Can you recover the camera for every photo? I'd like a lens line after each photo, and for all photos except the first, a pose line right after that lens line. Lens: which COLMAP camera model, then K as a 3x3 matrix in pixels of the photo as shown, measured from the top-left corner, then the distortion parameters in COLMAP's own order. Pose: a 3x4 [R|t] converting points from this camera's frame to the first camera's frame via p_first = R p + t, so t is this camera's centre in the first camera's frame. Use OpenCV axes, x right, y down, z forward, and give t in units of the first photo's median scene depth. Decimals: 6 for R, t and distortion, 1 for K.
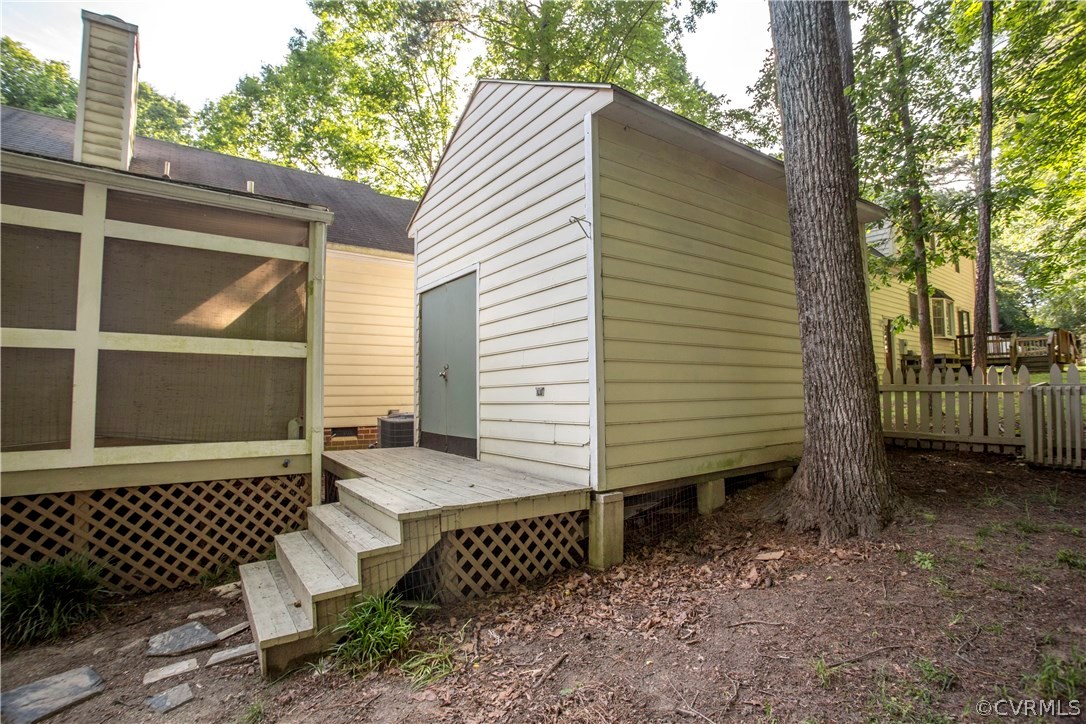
lens RADIAL K [[522.8, 0, 543.0], [0, 522.8, 362.0], [0, 0, 1]] dist [-0.063358, 0.020786]
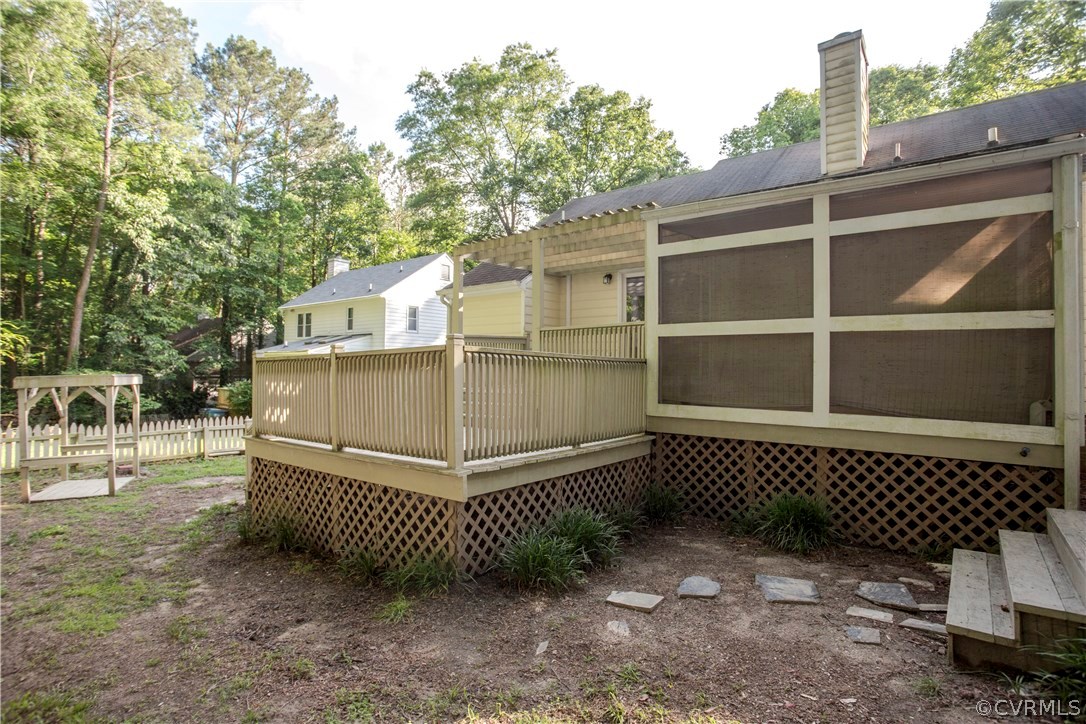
lens RADIAL K [[522.8, 0, 543.0], [0, 522.8, 362.0], [0, 0, 1]] dist [-0.063358, 0.020786]
pose [[0.277580, 0.006438, -0.960681, 0.102052], [0.043570, 0.998864, 0.019283, -0.006149], [0.959714, -0.047209, 0.276984, 0.000008]]
